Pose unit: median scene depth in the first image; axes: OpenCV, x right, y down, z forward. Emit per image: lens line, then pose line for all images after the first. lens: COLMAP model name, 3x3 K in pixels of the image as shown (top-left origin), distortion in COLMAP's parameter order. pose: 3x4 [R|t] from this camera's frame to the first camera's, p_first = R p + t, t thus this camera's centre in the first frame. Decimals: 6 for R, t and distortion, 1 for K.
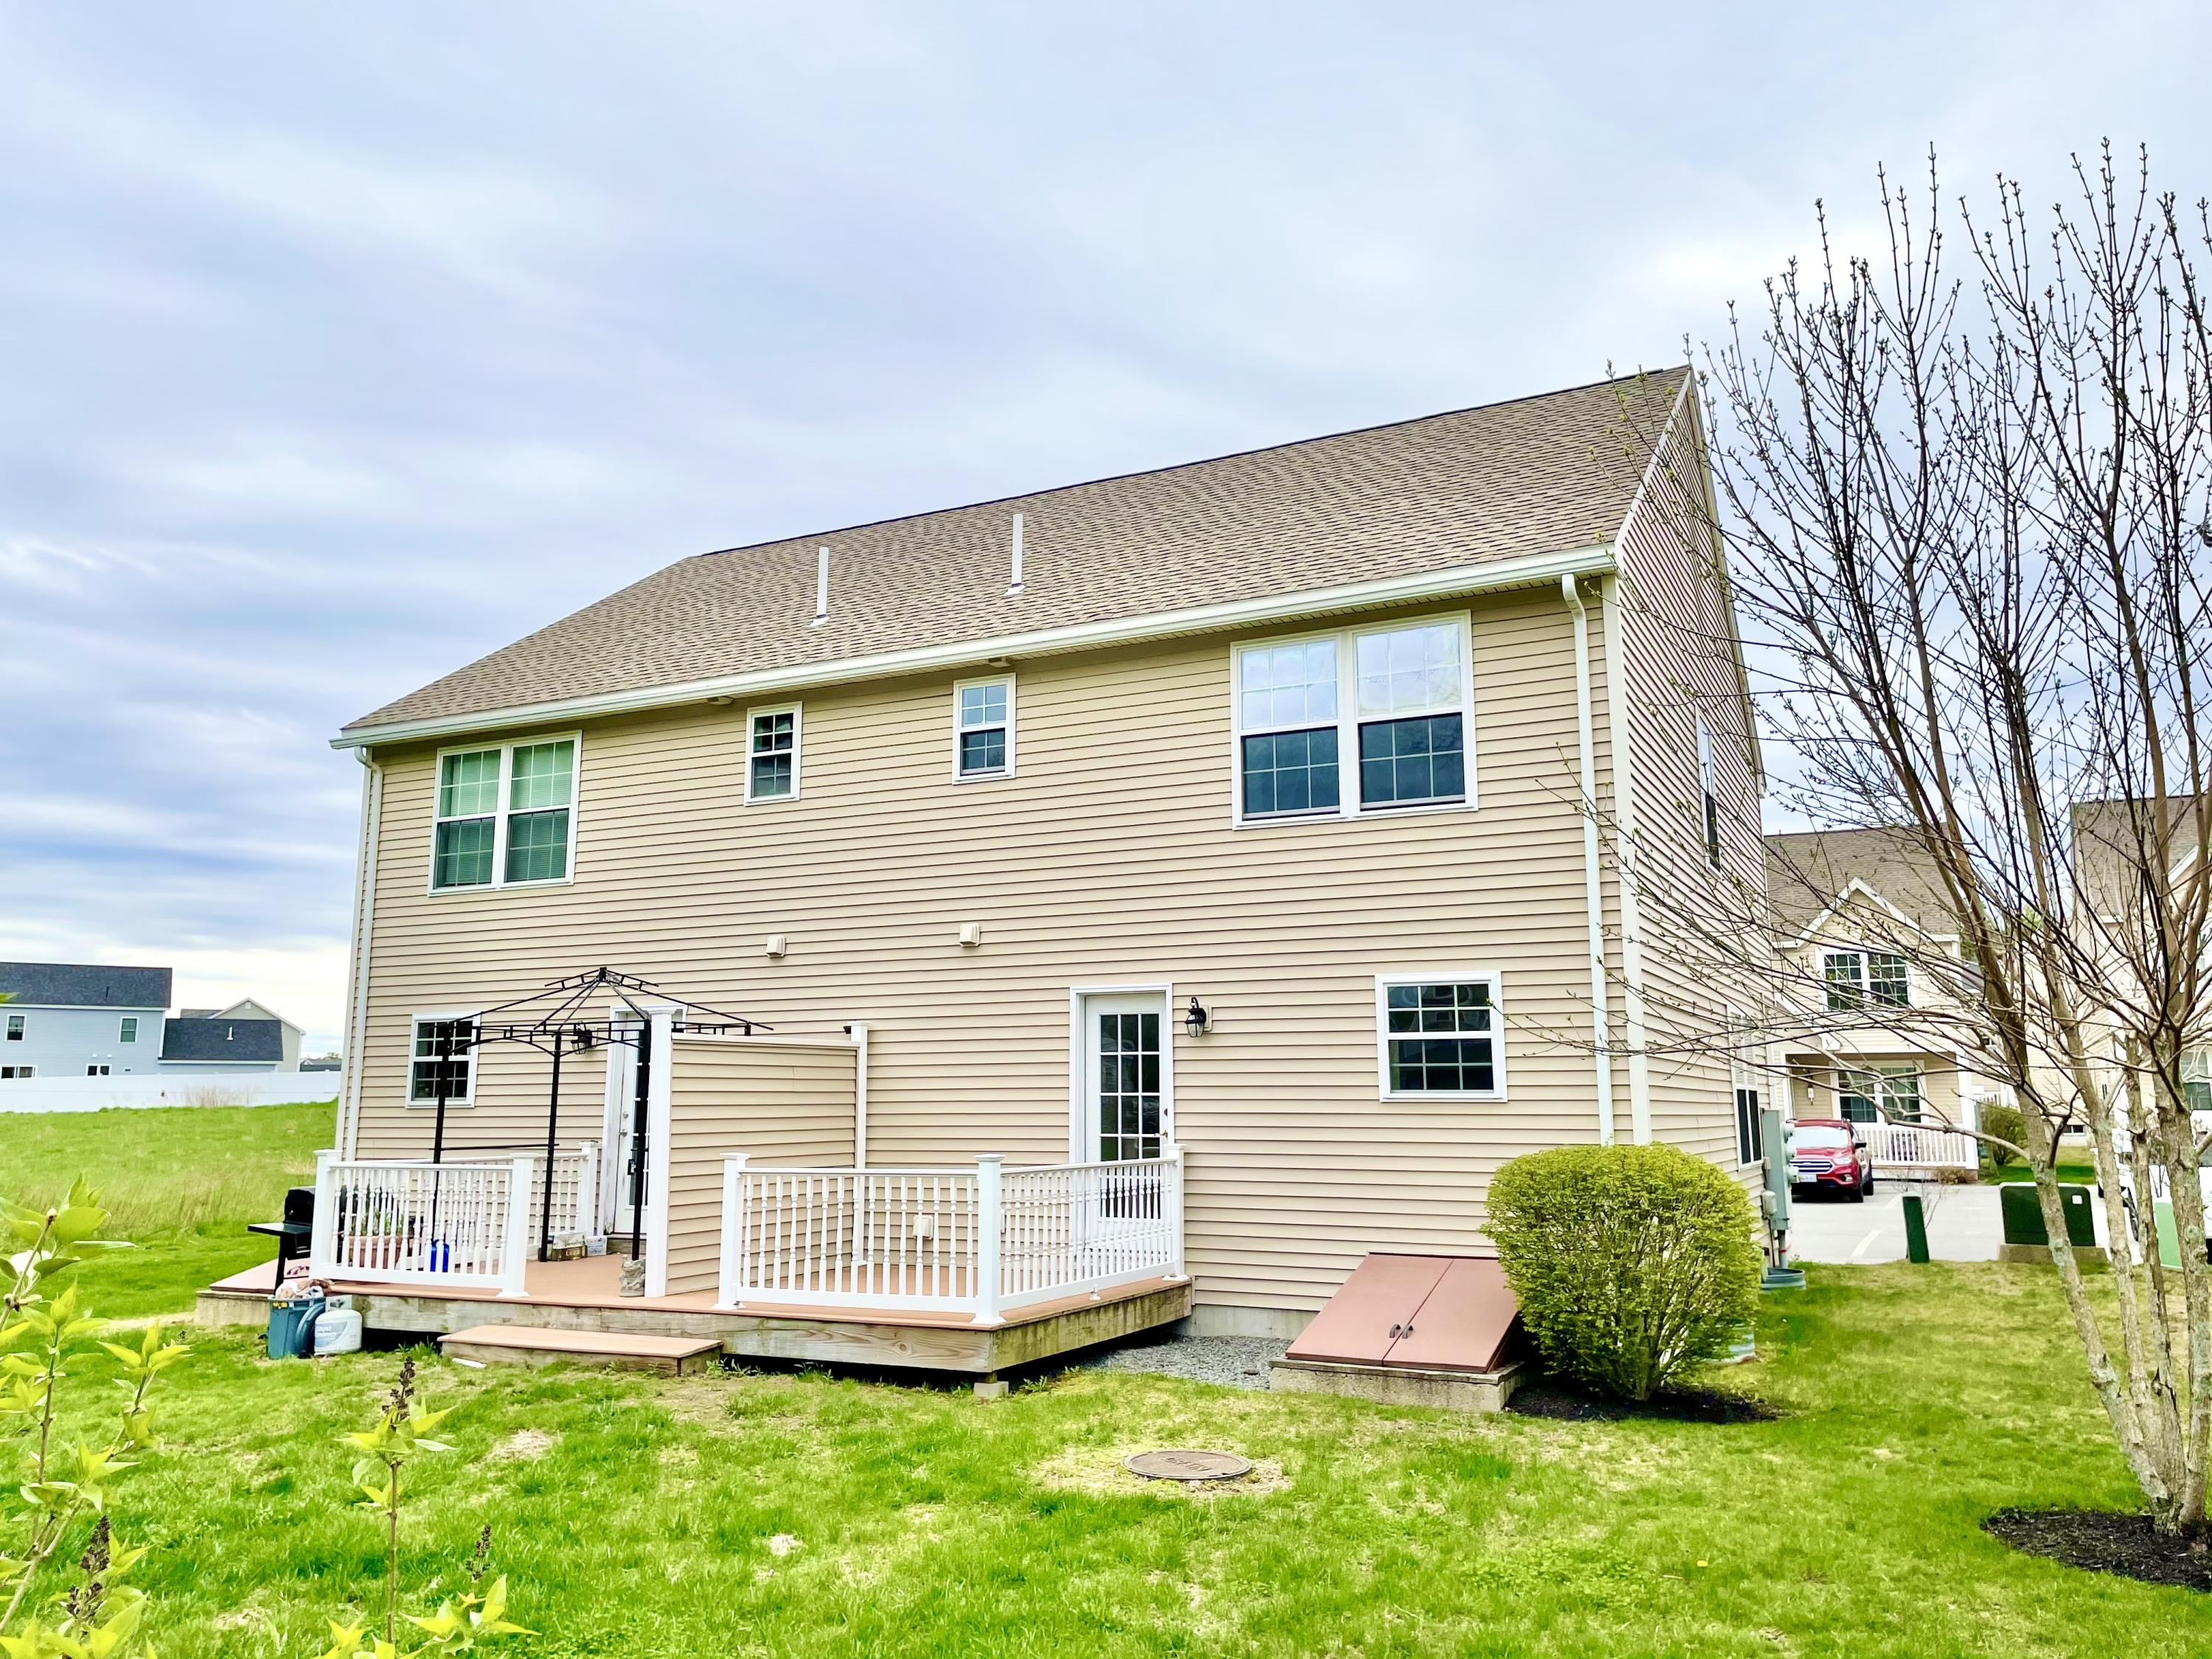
lens RADIAL K [[1670.2, 0, 1101.9], [0, 1670.2, 816.1], [0, 0, 1]] dist [0.096184, -0.121384]
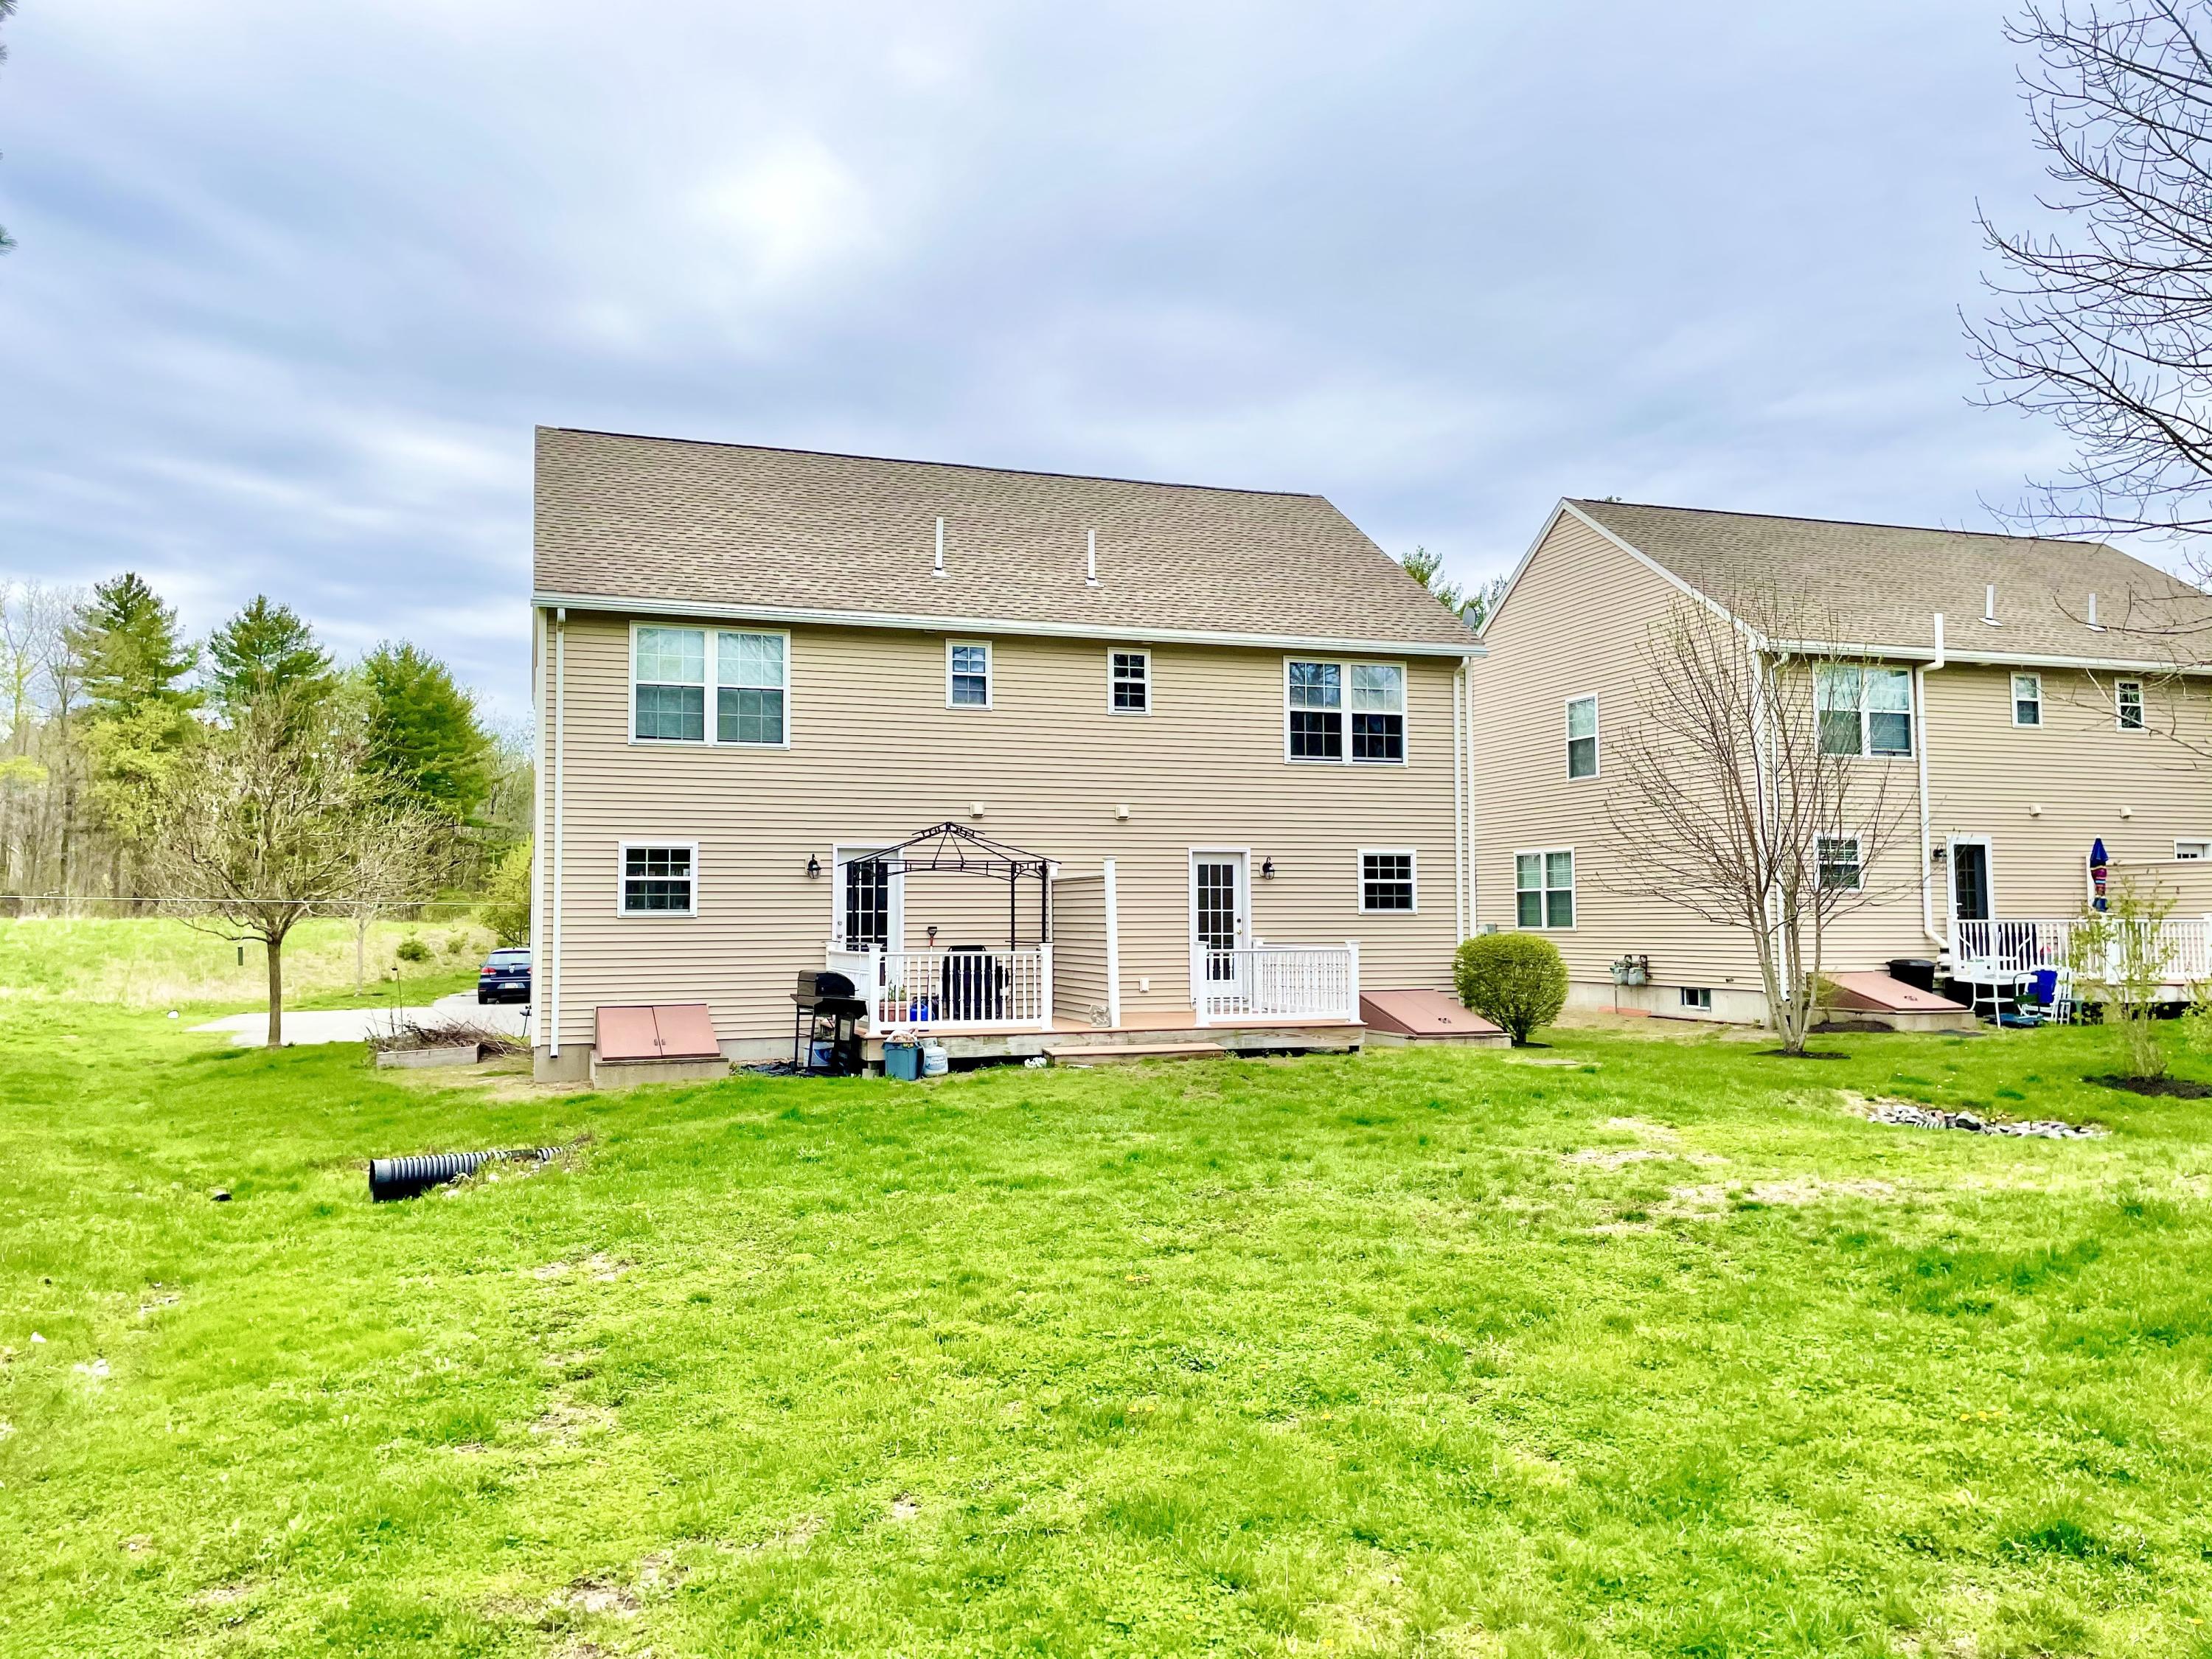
lens RADIAL K [[1670.2, 0, 1101.9], [0, 1670.2, 816.1], [0, 0, 1]] dist [0.096184, -0.121384]
pose [[0.683037, 0.049820, 0.728683, -1.374560], [-0.114296, 0.992670, 0.039267, 0.016596], [-0.721386, -0.110107, 0.683725, -0.076931]]
